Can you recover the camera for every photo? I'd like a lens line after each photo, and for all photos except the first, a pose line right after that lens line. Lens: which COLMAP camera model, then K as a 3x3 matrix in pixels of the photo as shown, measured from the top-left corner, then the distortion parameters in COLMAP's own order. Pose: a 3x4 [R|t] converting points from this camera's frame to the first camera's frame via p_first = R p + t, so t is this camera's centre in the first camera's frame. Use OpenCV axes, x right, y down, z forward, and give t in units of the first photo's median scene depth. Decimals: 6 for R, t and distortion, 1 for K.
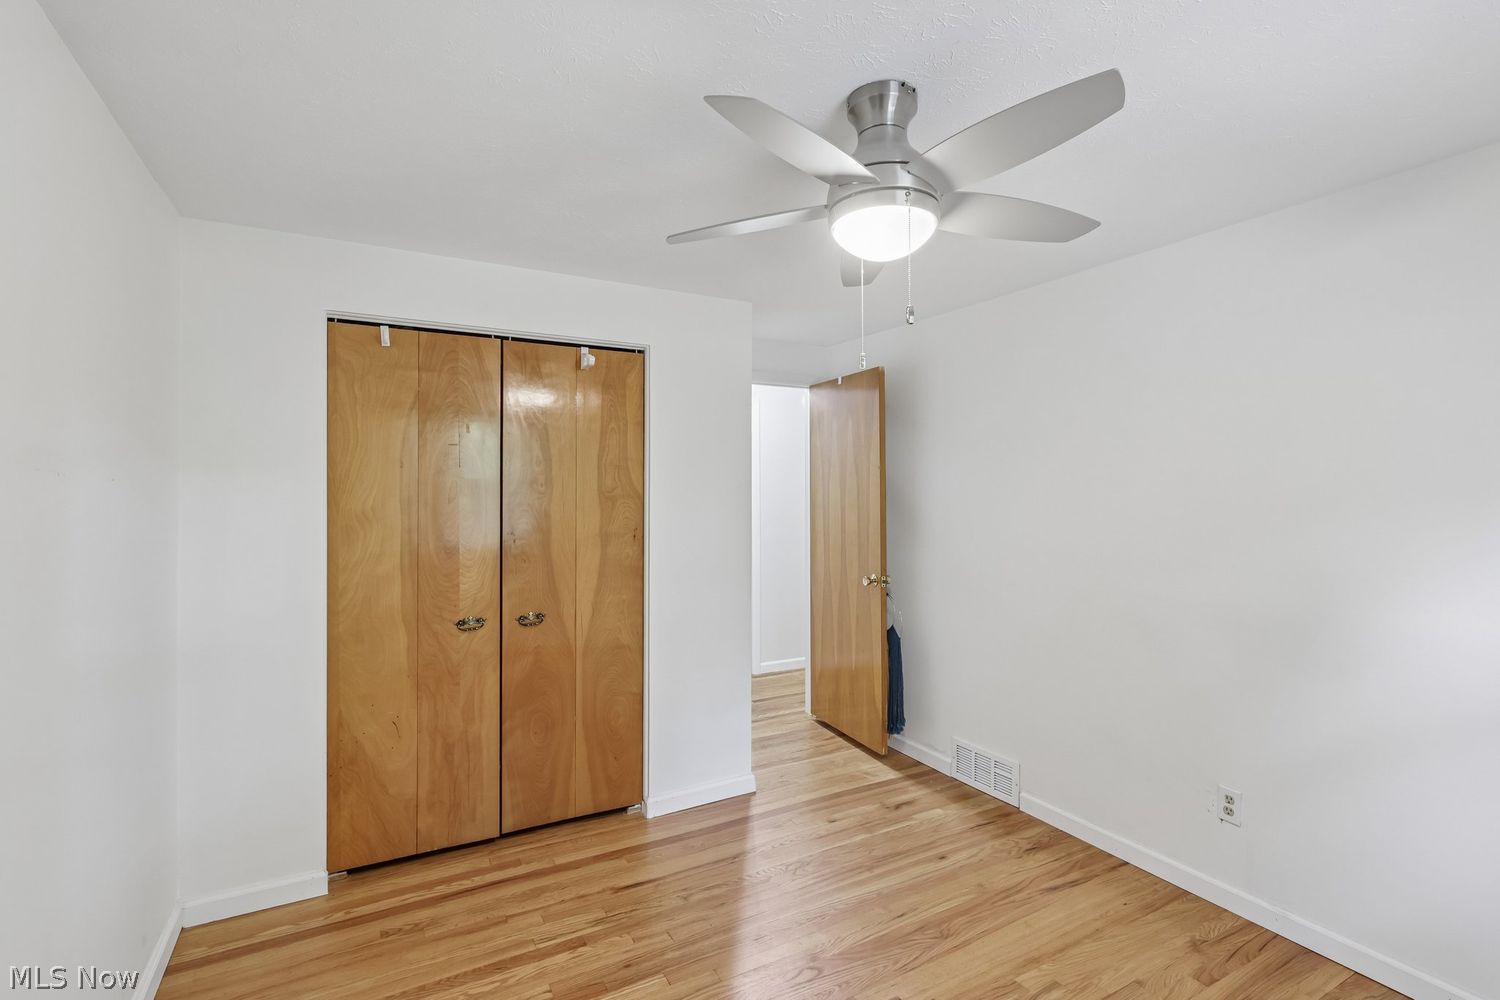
lens RADIAL K [[708.7, 0, 755.7], [0, 708.7, 492.7], [0, 0, 1]] dist [0.001617, 0.000853]
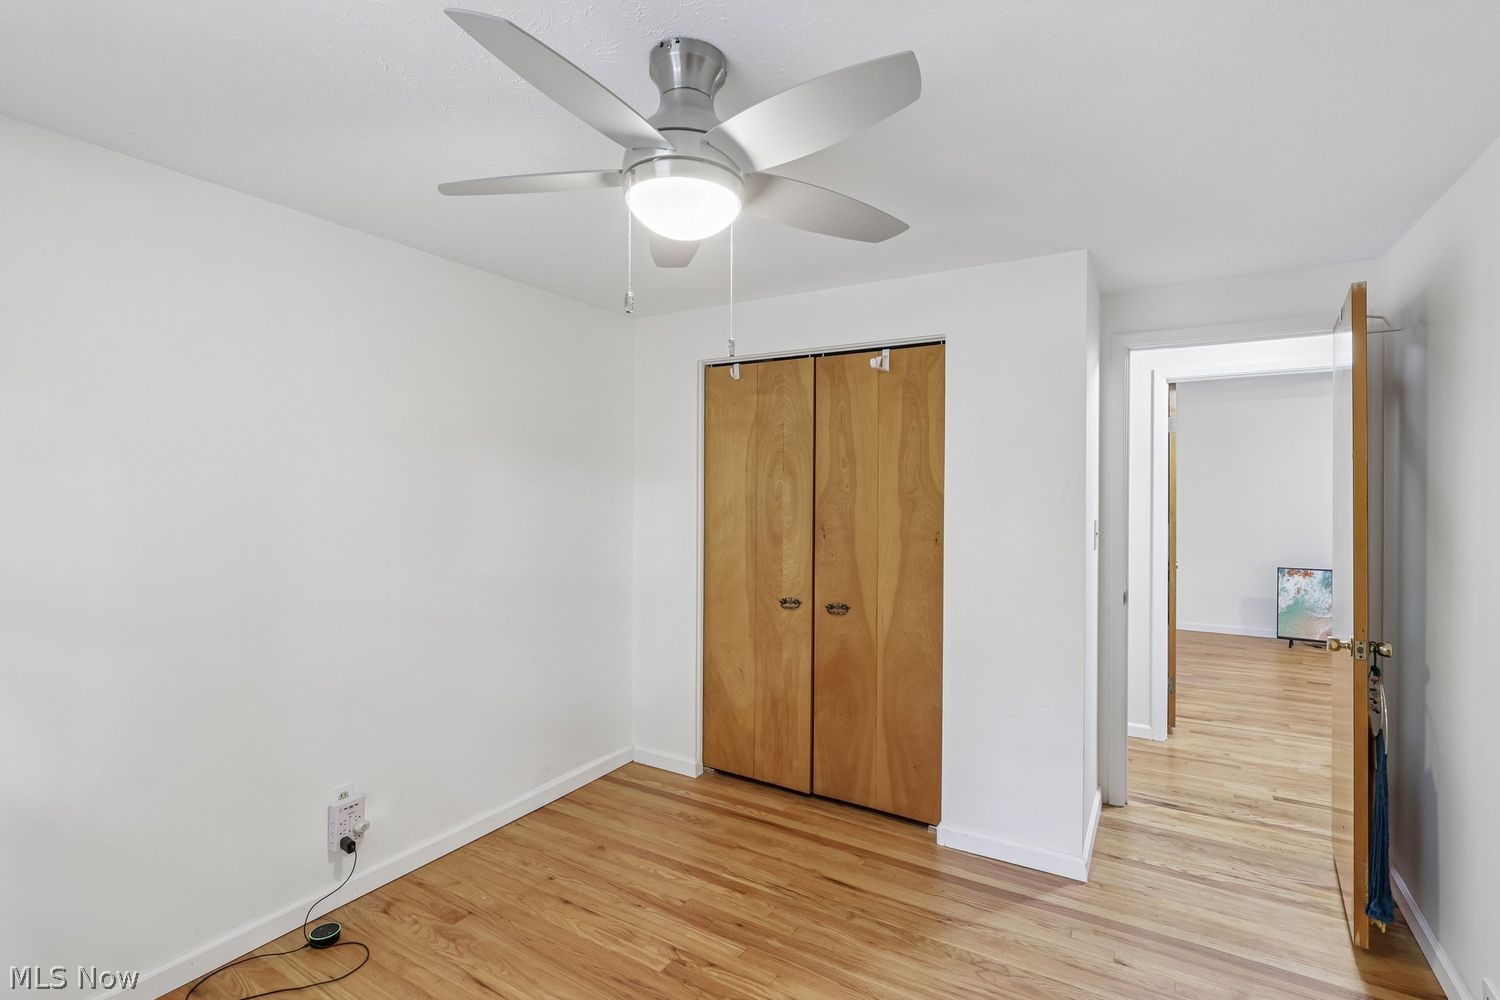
lens RADIAL K [[705.3, 0, 746.2], [0, 705.3, 495.4], [0, 0, 1]] dist [0.000125, 0.000635]
pose [[0.488762, 0.011038, -0.872348, 0.586523], [-0.008598, 0.999932, 0.007835, -0.003429], [0.872375, 0.003671, 0.488823, 0.363409]]
